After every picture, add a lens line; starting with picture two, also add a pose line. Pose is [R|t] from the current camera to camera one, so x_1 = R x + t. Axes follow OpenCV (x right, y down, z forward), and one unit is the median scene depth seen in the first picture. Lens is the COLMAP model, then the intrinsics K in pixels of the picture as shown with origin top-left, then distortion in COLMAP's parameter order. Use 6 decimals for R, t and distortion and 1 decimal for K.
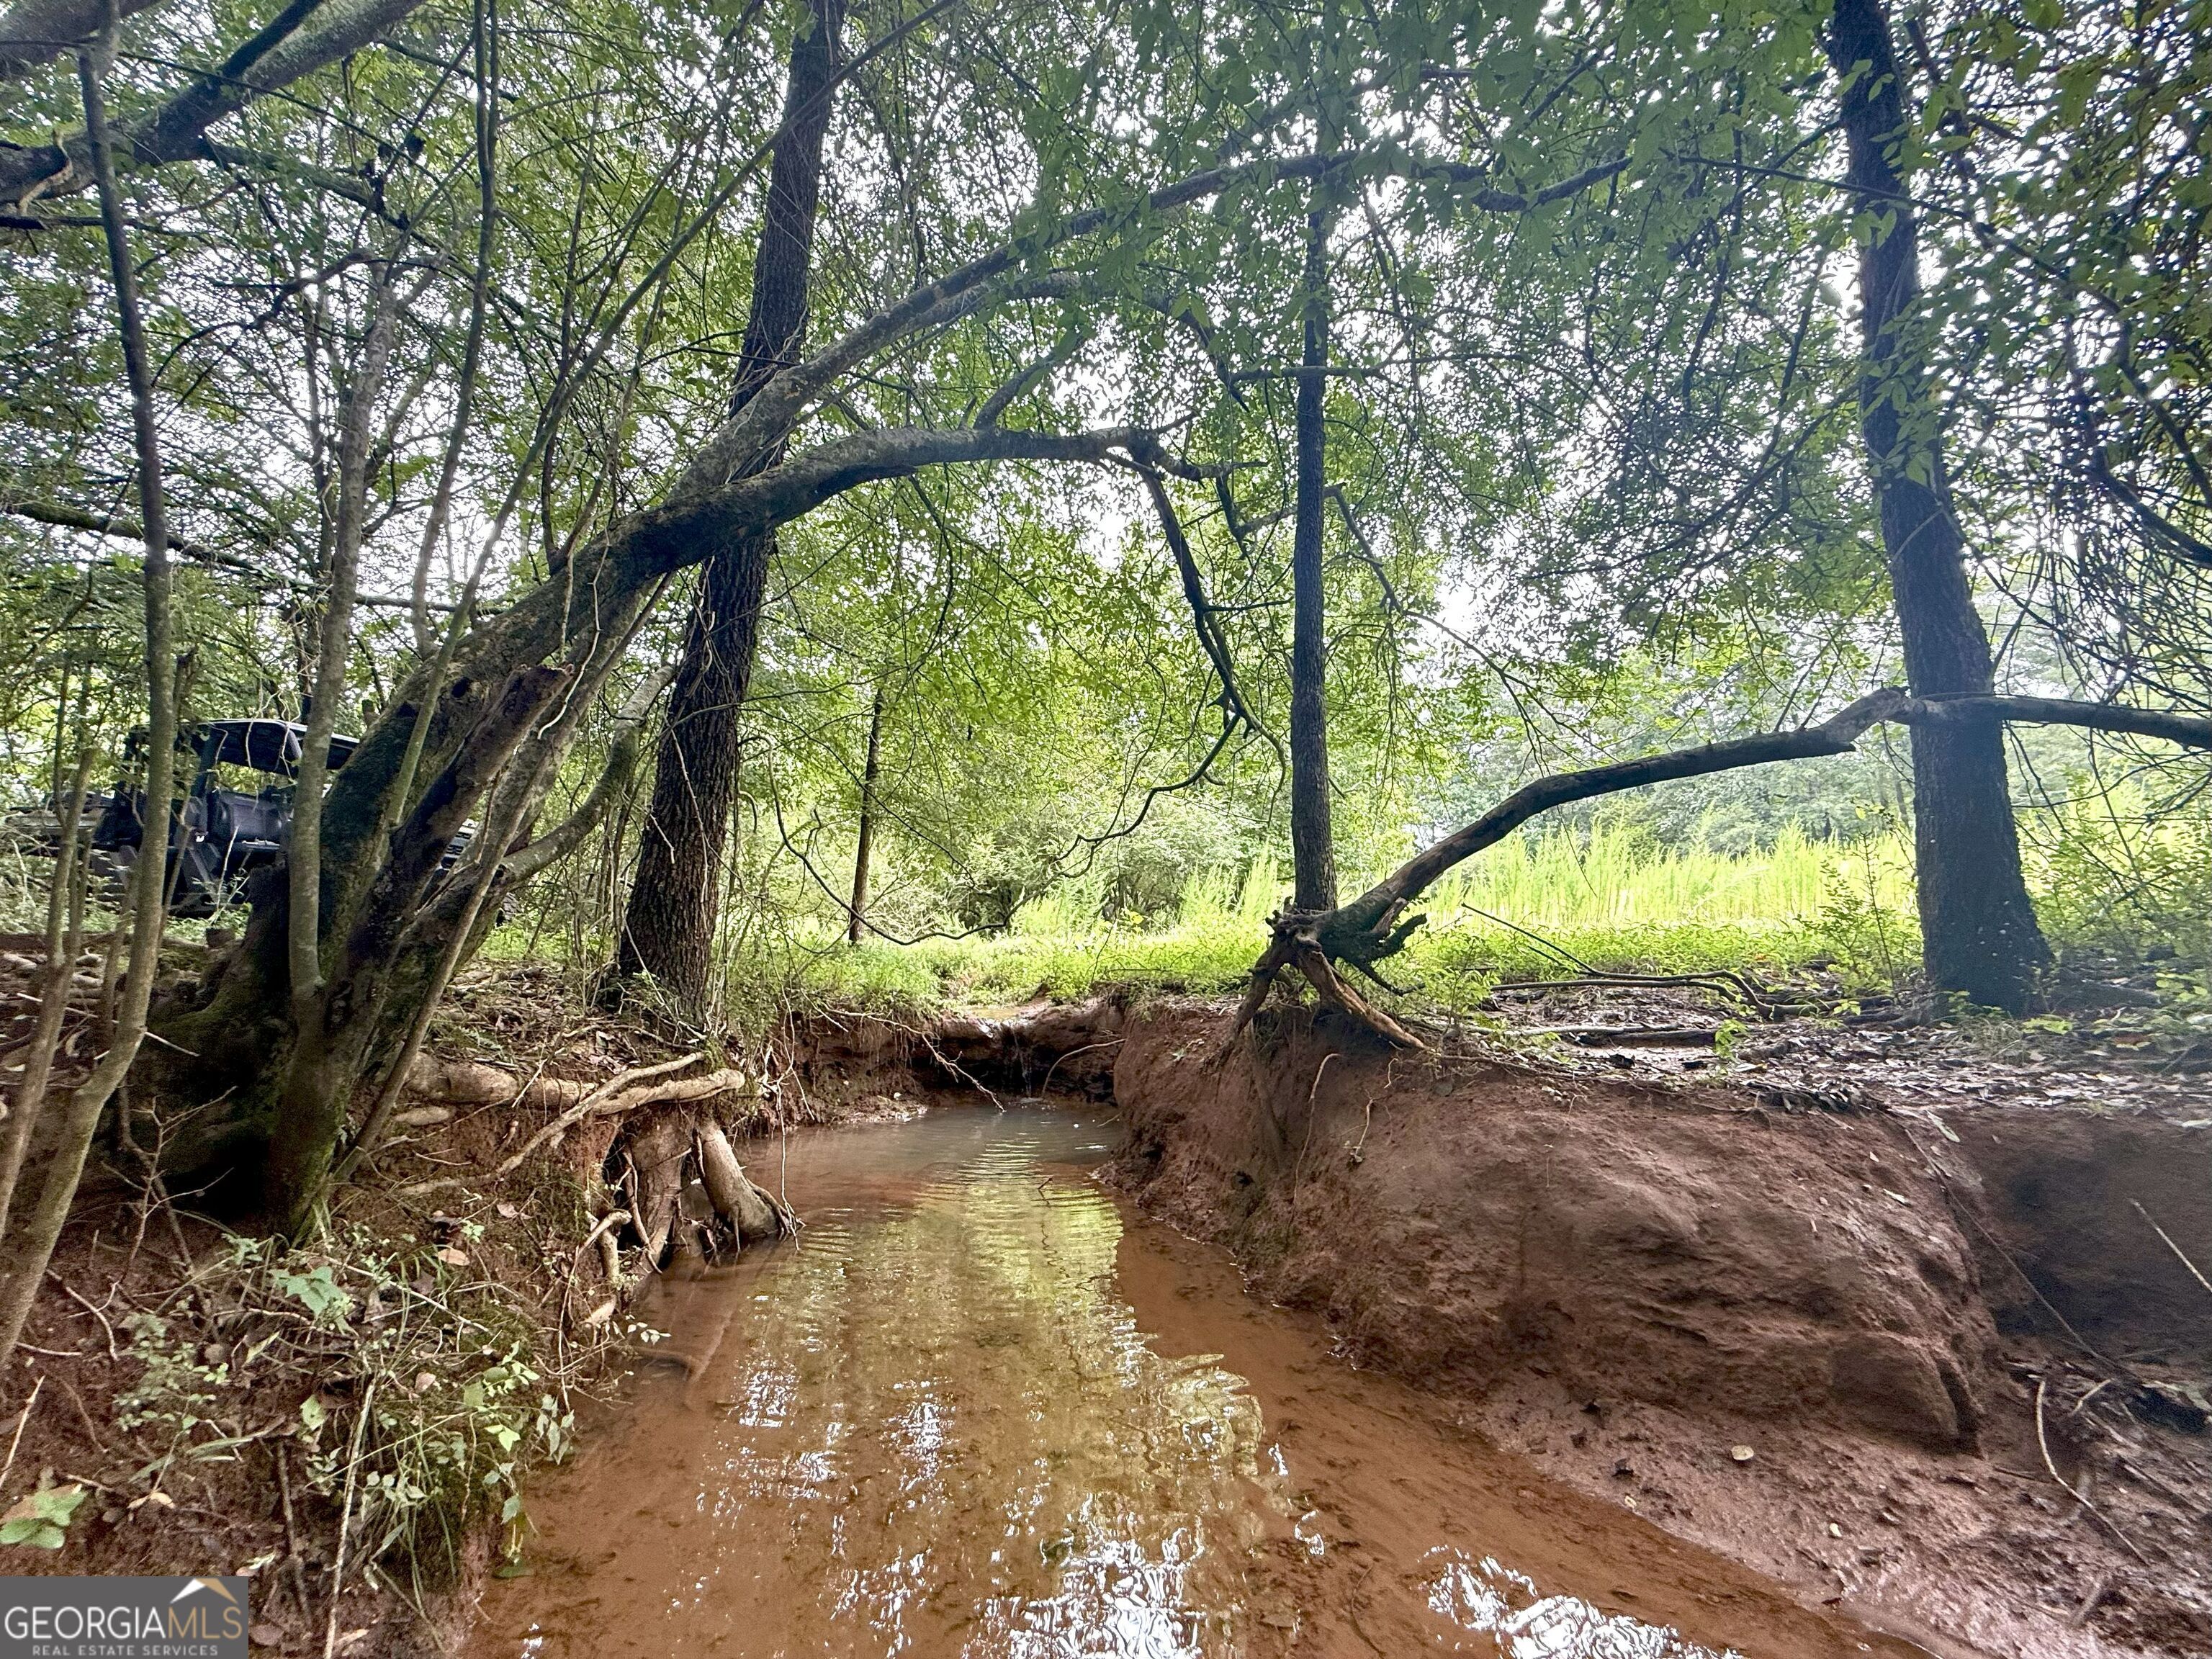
lens RADIAL K [[887.7, 0, 1106.0], [0, 887.7, 829.5], [0, 0, 1]] dist [0.000231, 0.000019]
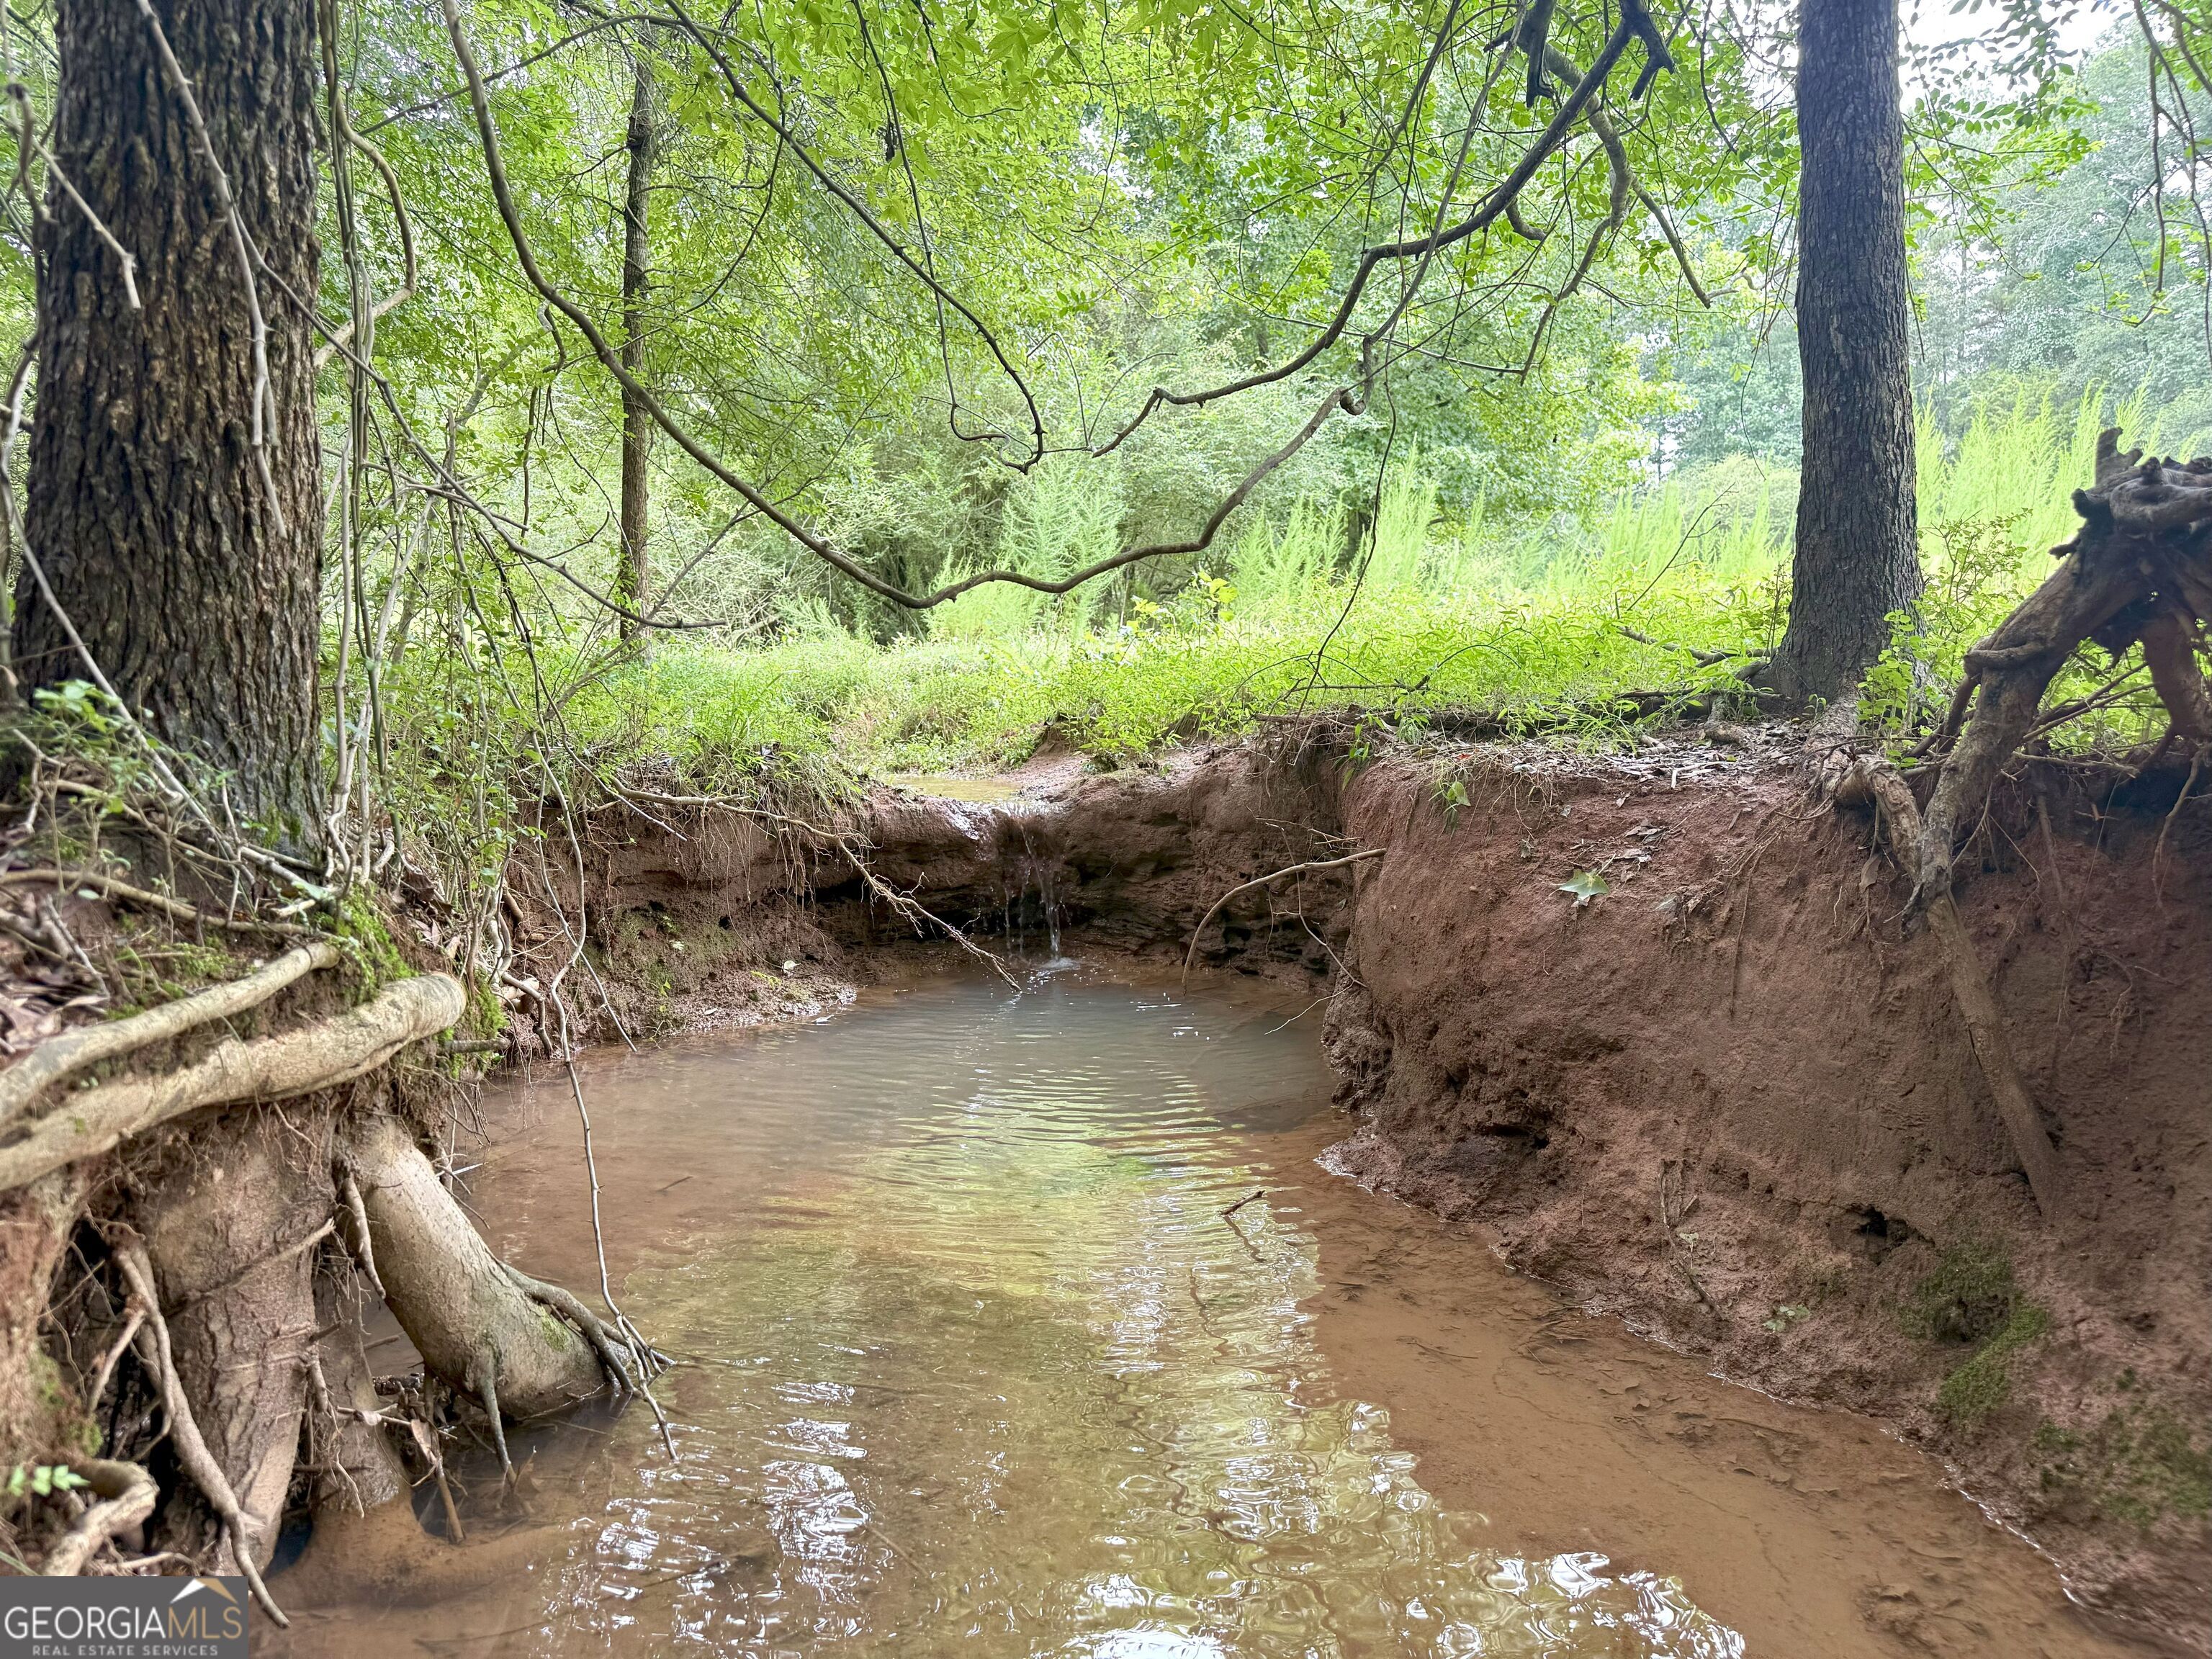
lens RADIAL K [[1523.9, 0, 1106.0], [0, 1523.9, 829.5], [0, 0, 1]] dist [0.105708, -0.149951]
pose [[0.999000, -0.022100, 0.038872, -0.144710], [0.012327, 0.971753, 0.235676, 0.061997], [-0.042982, -0.234961, 0.971054, 0.335675]]
